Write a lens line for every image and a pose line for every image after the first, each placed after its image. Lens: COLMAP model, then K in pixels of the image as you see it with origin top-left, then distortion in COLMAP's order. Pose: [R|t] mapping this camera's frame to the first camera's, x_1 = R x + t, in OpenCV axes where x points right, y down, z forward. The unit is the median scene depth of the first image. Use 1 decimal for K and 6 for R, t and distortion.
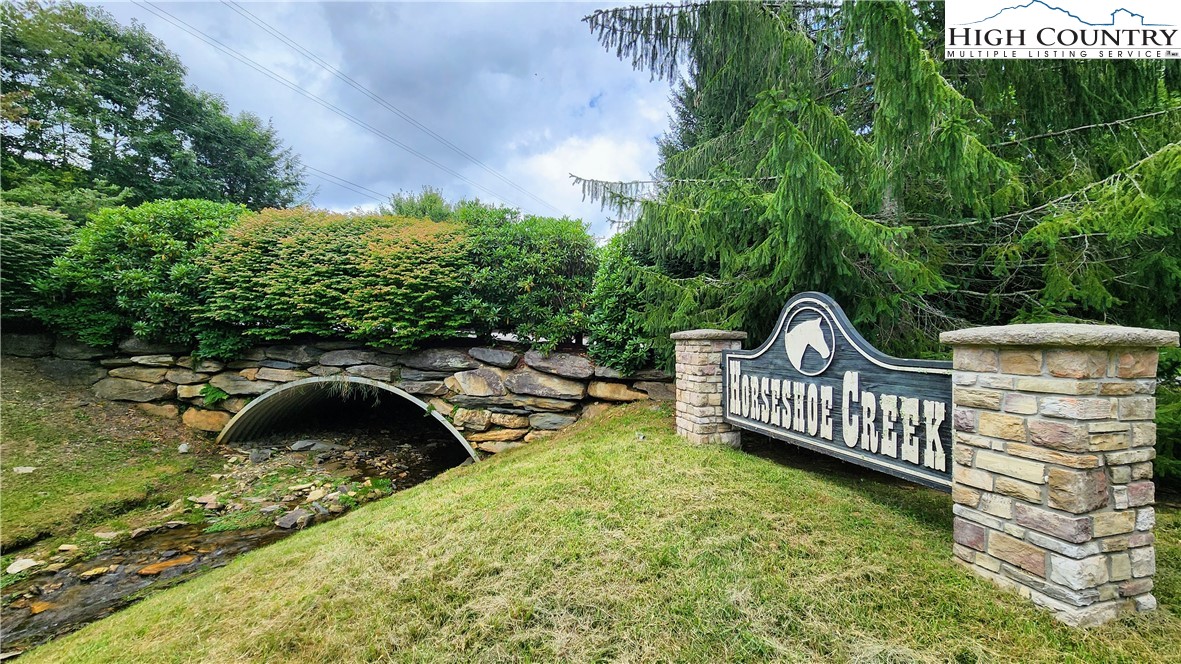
lens RADIAL K [[475.6, 0, 590.9], [0, 475.6, 321.8], [0, 0, 1]] dist [-0.008344, 0.000026]
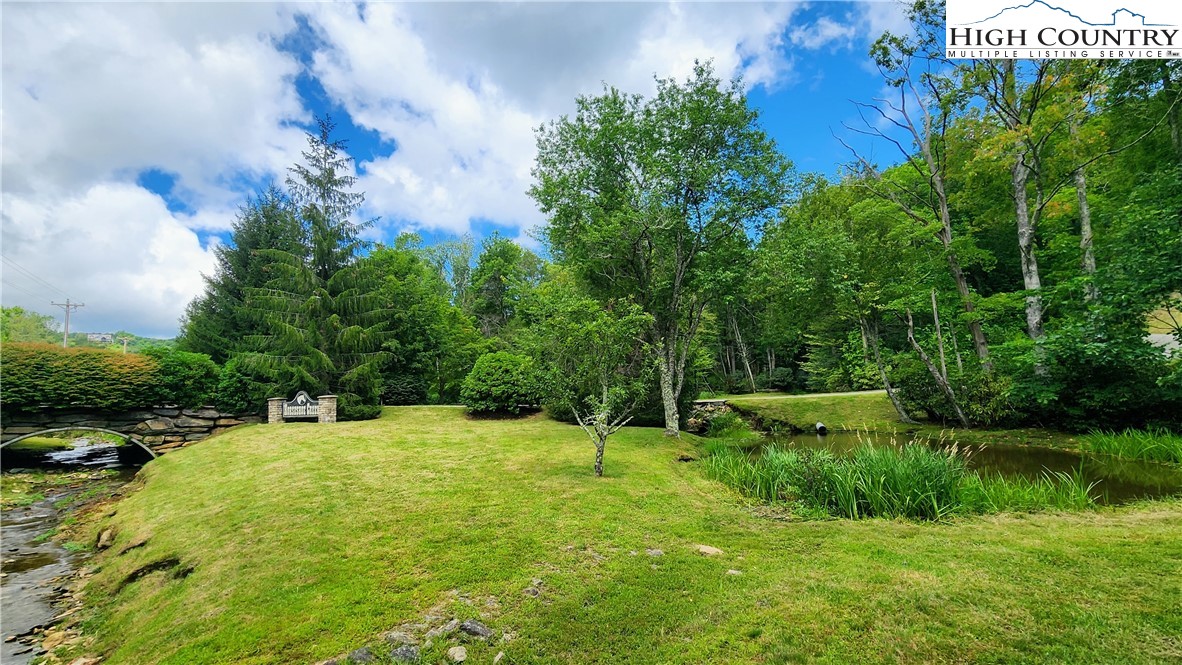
lens RADIAL K [[476.0, 0, 547.0], [0, 476.0, 333.2], [0, 0, 1]] dist [-0.008344, 0.000026]
pose [[0.608711, 0.064938, 0.790730, -1.020162], [0.021388, 0.994939, -0.098173, -0.054706], [-0.793104, 0.076671, 0.604241, -2.141401]]
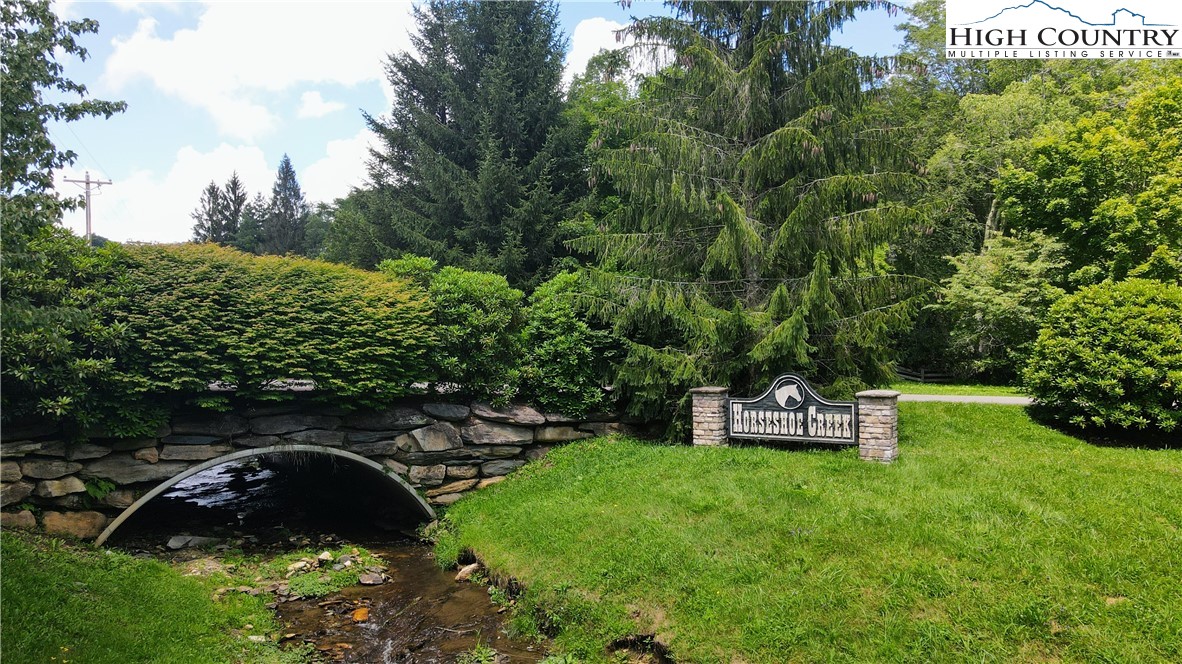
lens RADIAL K [[822.9, 0, 594.0], [0, 822.9, 330.7], [0, 0, 1]] dist [0.006656, 0.000516]
pose [[0.746774, -0.001995, 0.665075, -1.225081], [-0.004678, 0.999955, 0.008253, -0.124565], [-0.665062, -0.009275, 0.746731, -0.567633]]
